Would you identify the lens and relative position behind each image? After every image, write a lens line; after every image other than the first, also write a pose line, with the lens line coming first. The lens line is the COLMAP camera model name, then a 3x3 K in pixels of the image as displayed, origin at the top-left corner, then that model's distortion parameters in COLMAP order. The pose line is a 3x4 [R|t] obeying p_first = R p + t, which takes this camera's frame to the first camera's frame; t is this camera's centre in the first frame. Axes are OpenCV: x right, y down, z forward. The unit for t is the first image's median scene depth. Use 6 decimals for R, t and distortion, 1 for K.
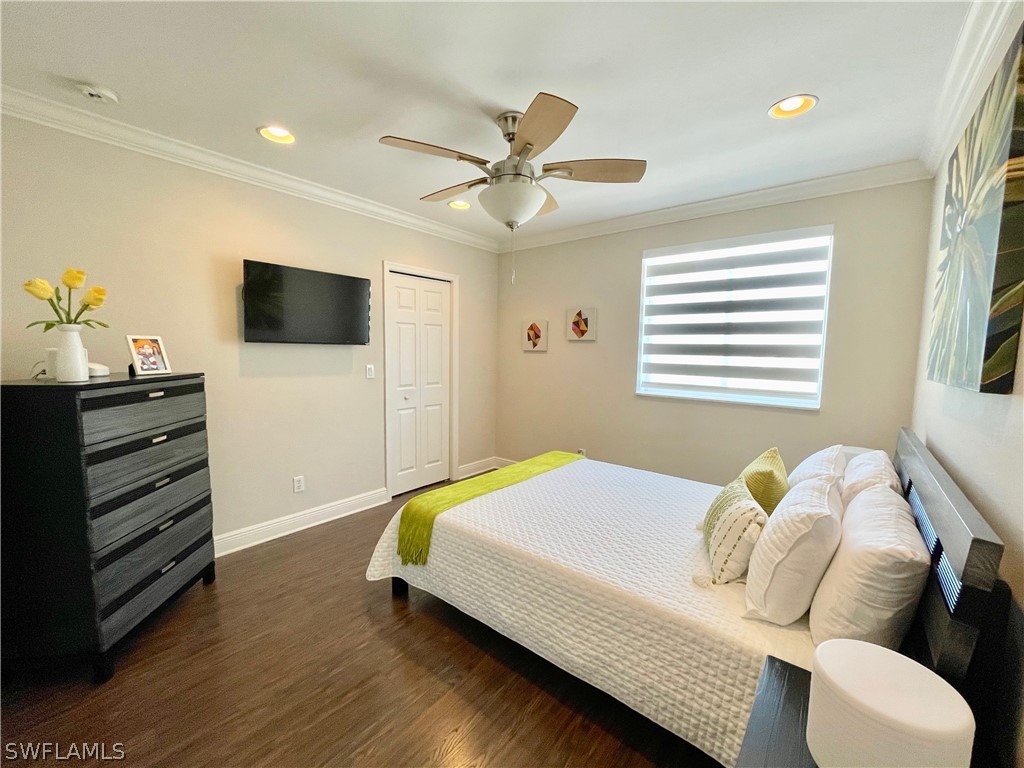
lens RADIAL K [[413.8, 0, 514.6], [0, 413.8, 383.9], [0, 0, 1]] dist [-0.003059, 0.000291]
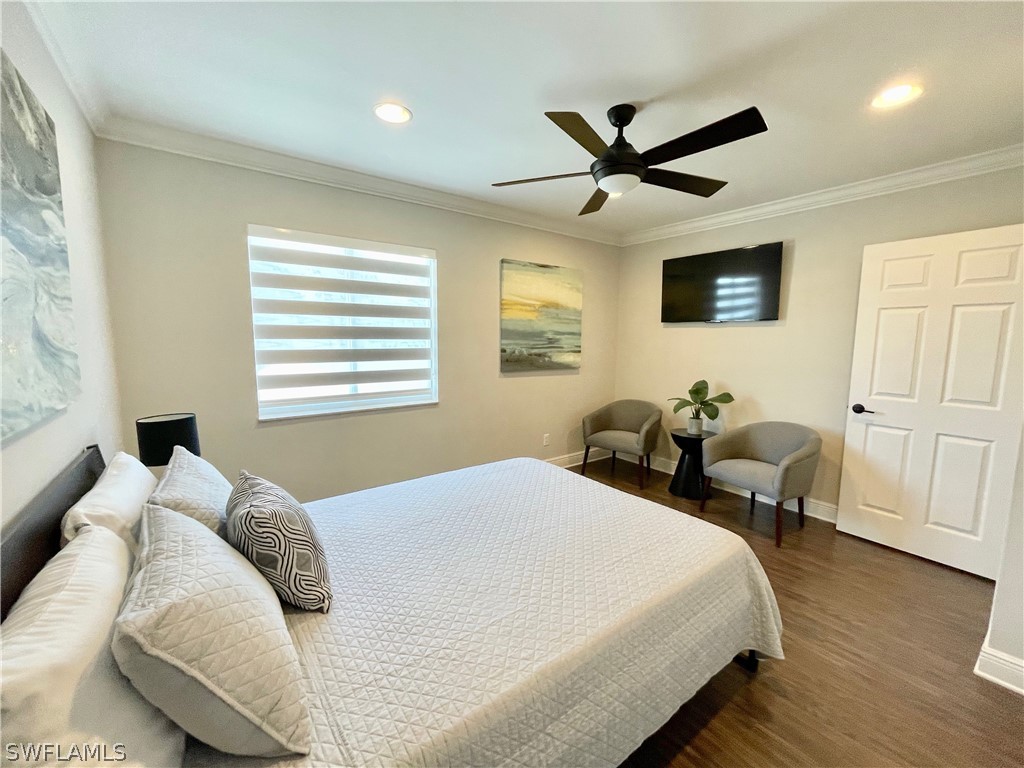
lens RADIAL K [[413.8, 0, 509.4], [0, 413.8, 380.7], [0, 0, 1]] dist [-0.003059, 0.000291]
pose [[0.260807, -0.107552, 0.959381, -0.319297], [0.087708, 0.992305, 0.087399, -0.076789], [-0.961399, 0.061351, 0.268233, 0.415474]]
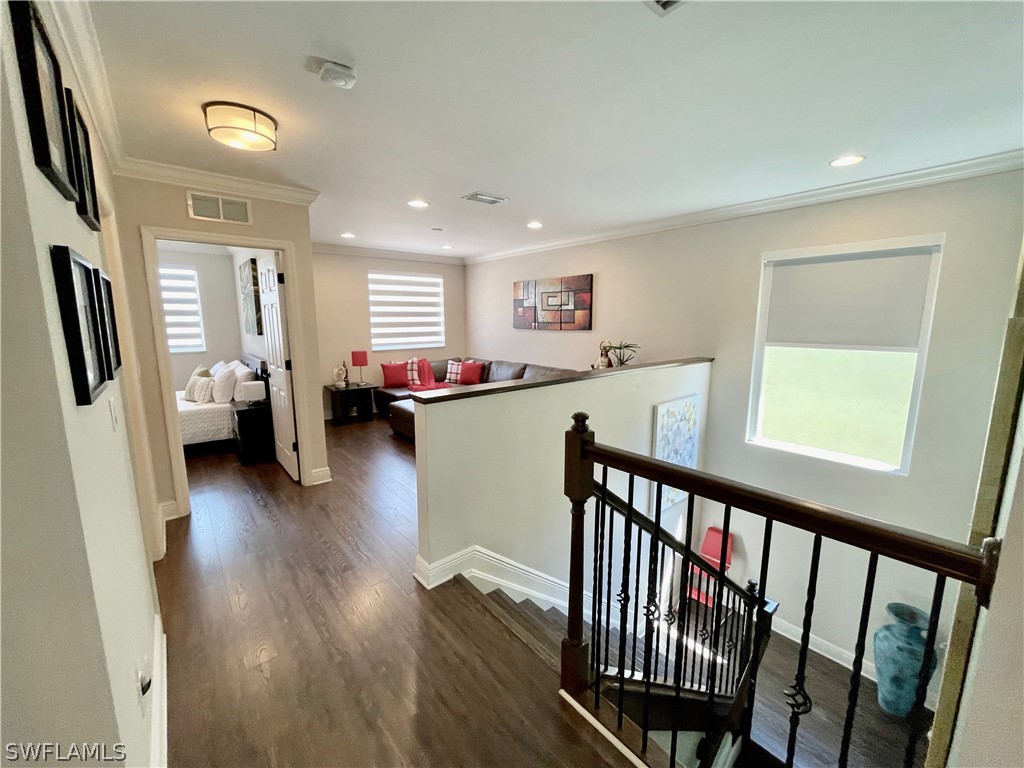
lens RADIAL K [[413.8, 0, 509.5], [0, 413.8, 383.0], [0, 0, 1]] dist [-0.003059, 0.000291]
pose [[0.203463, -0.159760, 0.965961, -1.473596], [0.095922, 0.985104, 0.142722, -0.040380], [-0.974373, 0.063618, 0.215756, 0.071795]]
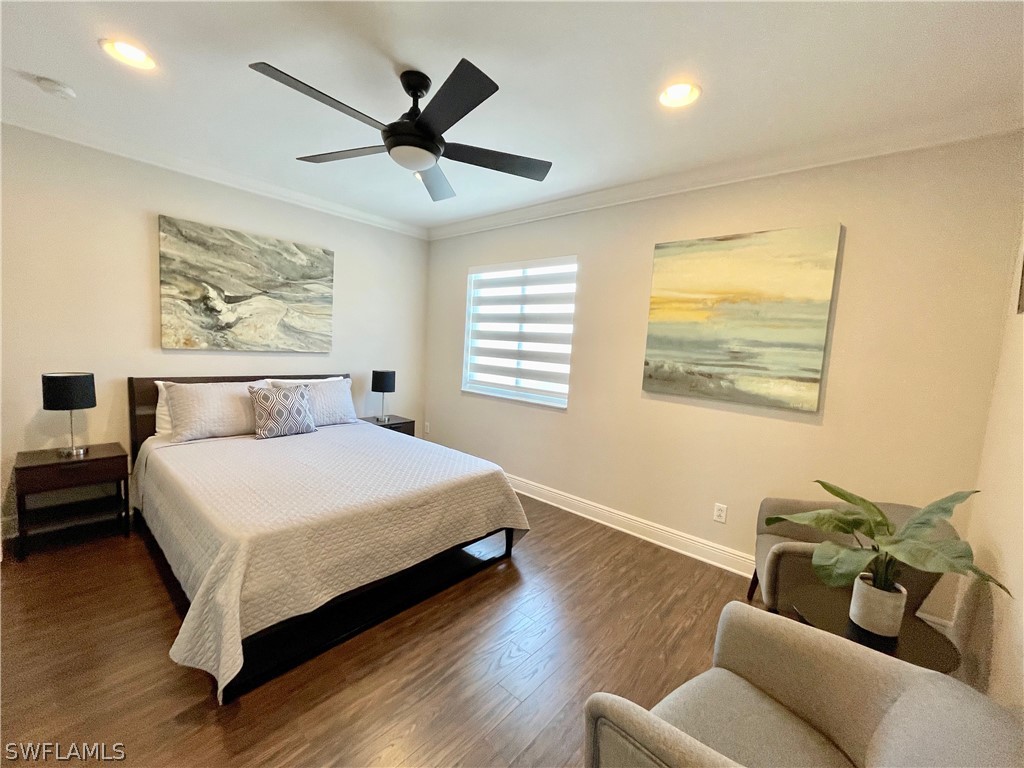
lens RADIAL K [[413.8, 0, 509.5], [0, 413.8, 383.5], [0, 0, 1]] dist [-0.003059, 0.000291]
pose [[0.997178, 0.056082, -0.049918, 0.555449], [-0.056162, 0.998422, -0.000201, 0.000893], [0.049828, 0.003004, 0.998753, -0.174120]]
